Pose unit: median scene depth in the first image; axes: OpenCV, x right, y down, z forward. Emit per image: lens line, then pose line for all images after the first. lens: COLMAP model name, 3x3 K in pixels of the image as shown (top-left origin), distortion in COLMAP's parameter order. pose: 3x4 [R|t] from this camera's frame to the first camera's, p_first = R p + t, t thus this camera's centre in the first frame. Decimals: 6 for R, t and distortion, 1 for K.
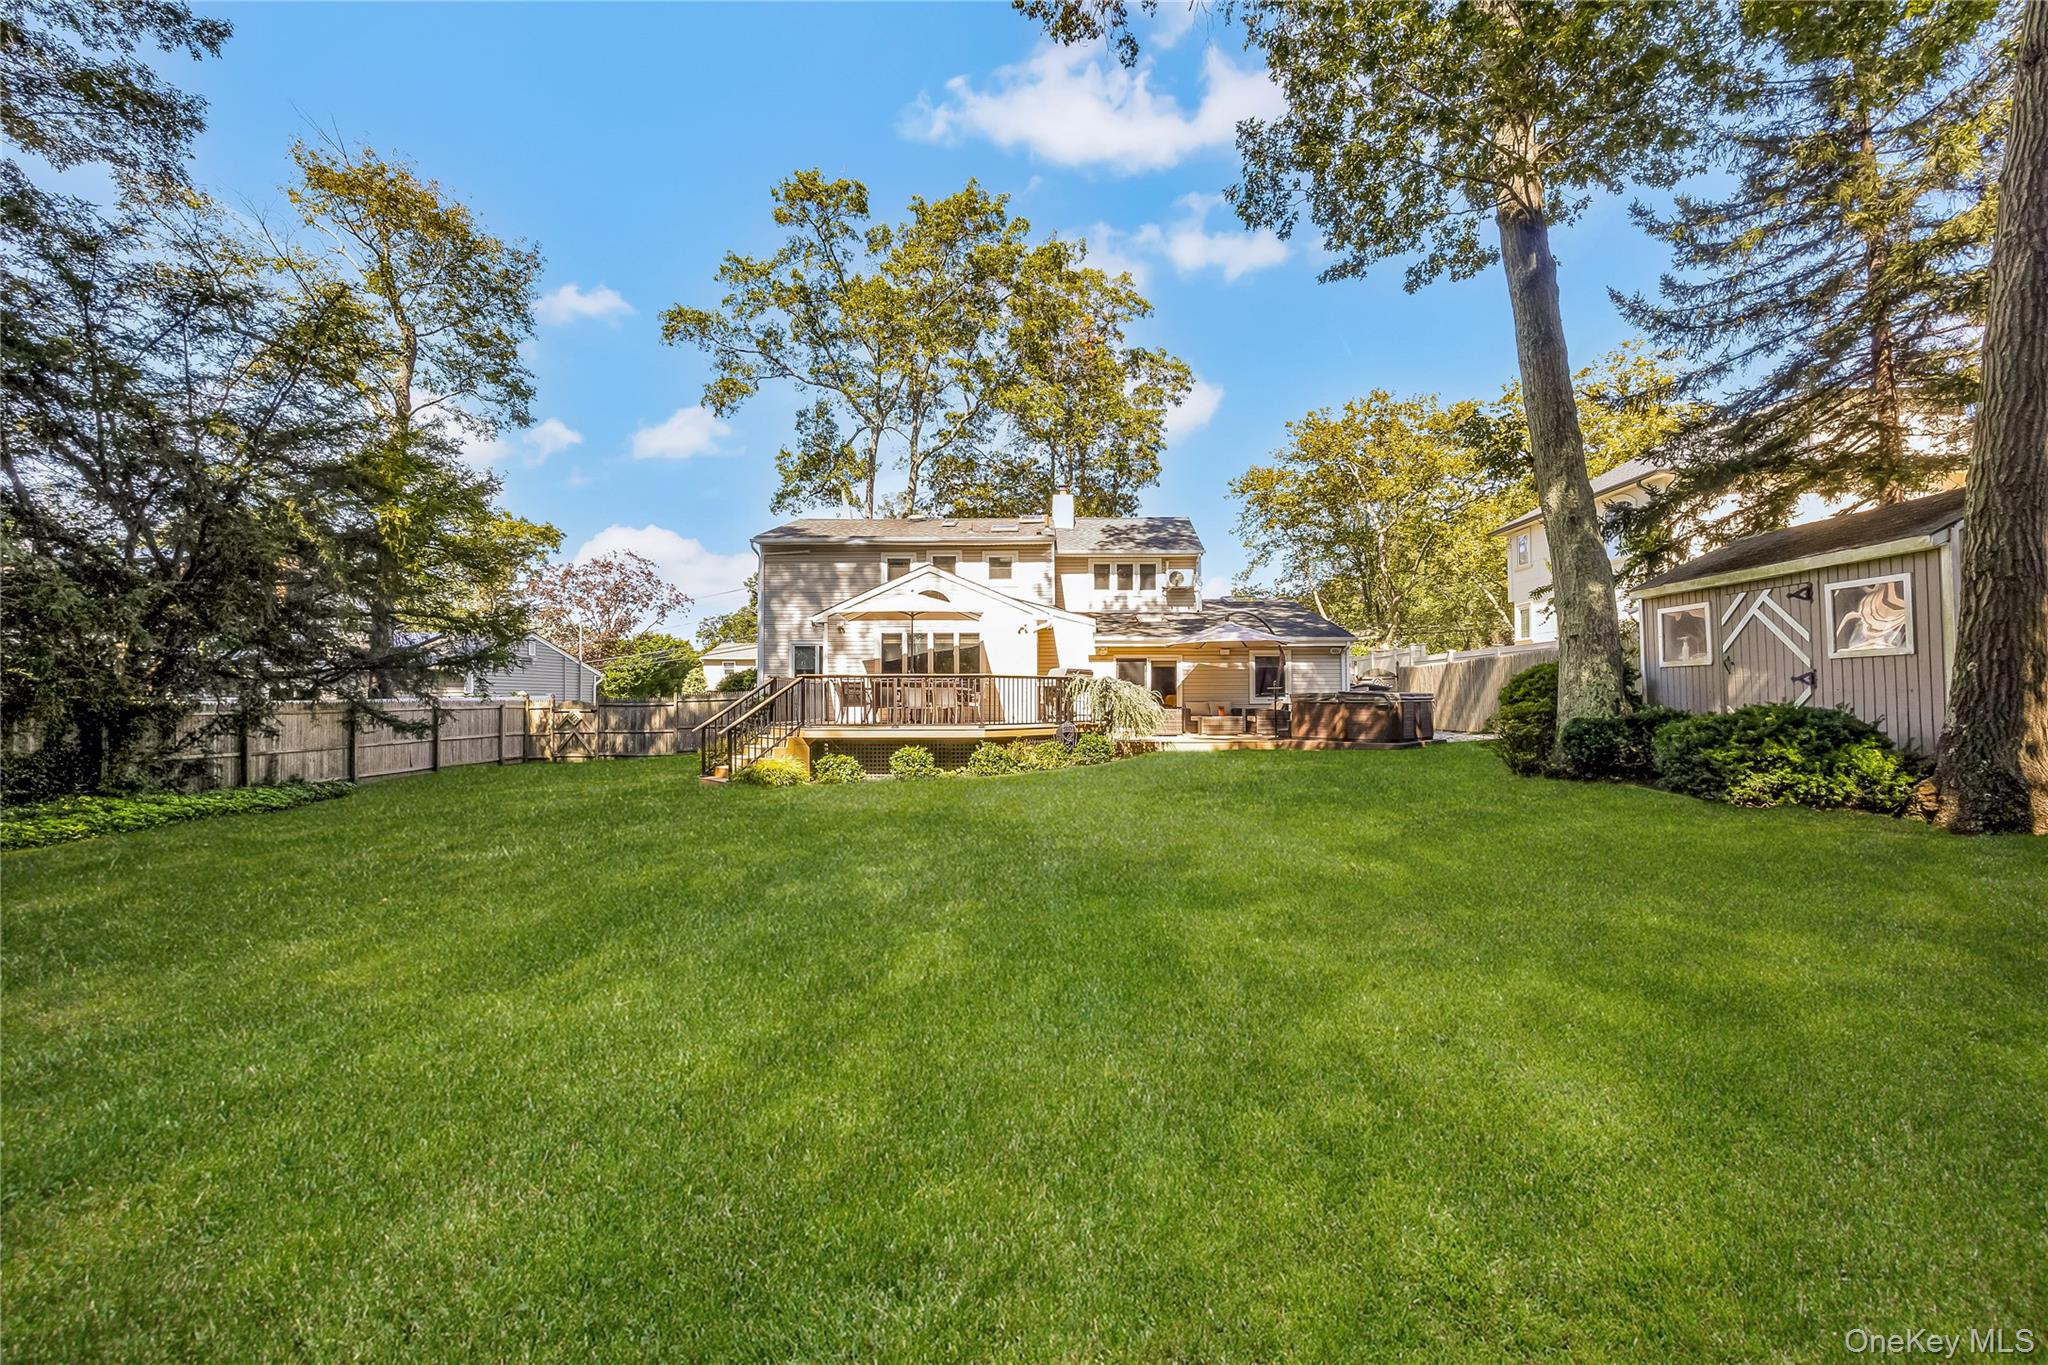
lens RADIAL K [[846.0, 0, 1027.9], [0, 846.0, 675.2], [0, 0, 1]] dist [0.019893, -0.000007]
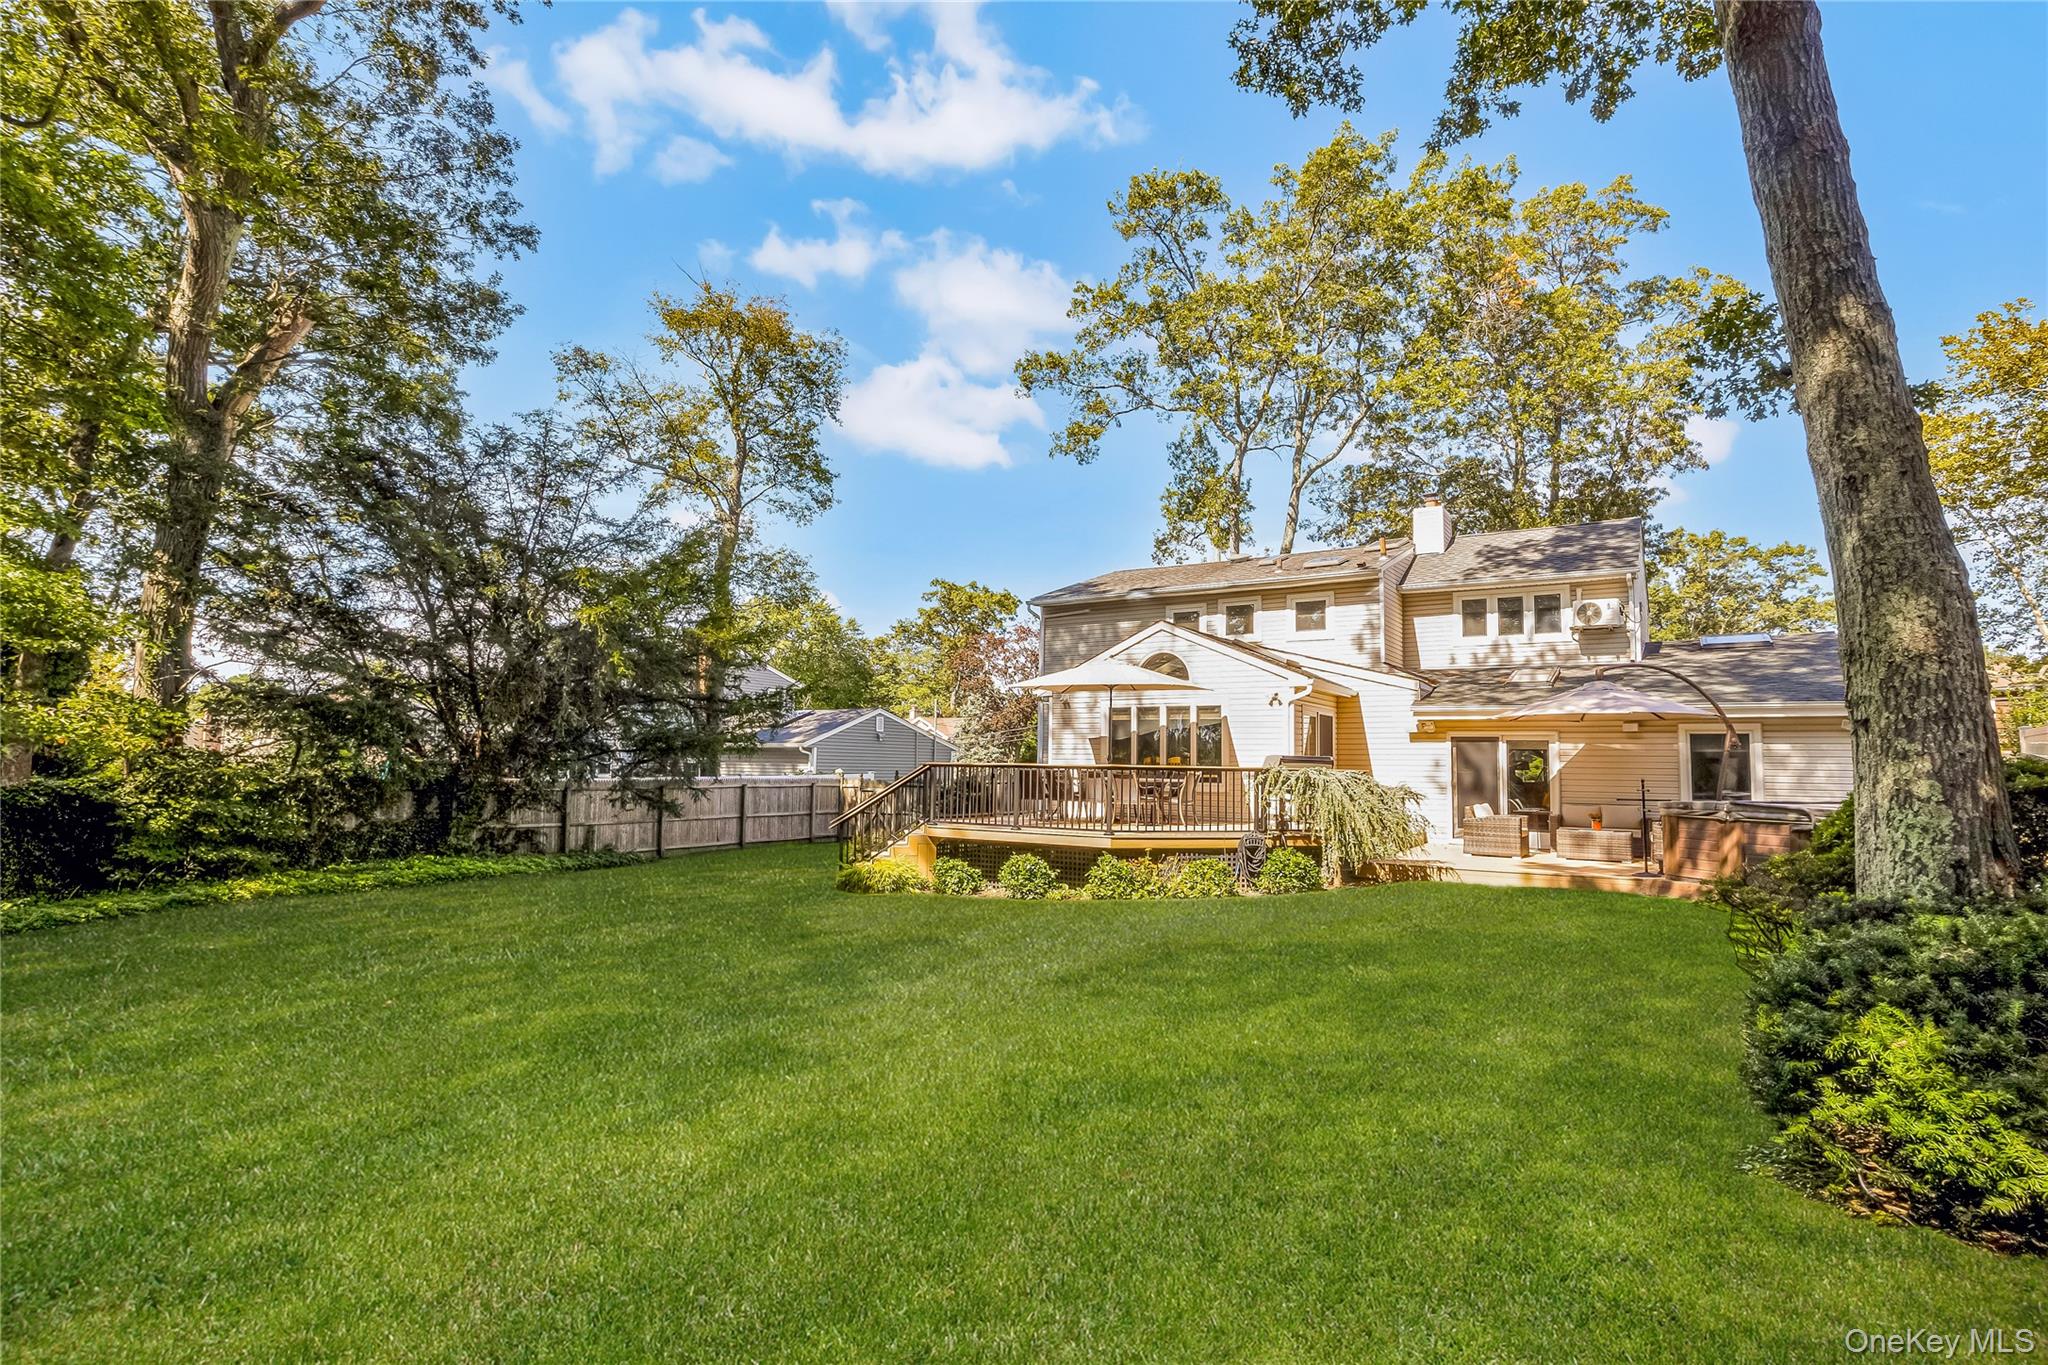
lens RADIAL K [[1016.2, 0, 1036.8], [0, 1016.2, 689.6], [0, 0, 1]] dist [-0.014860, -0.000424]
pose [[0.851491, -0.025698, -0.523739, 0.282601], [-0.002433, 0.998594, -0.052952, -0.015365], [0.524363, 0.046362, 0.850232, 0.132461]]
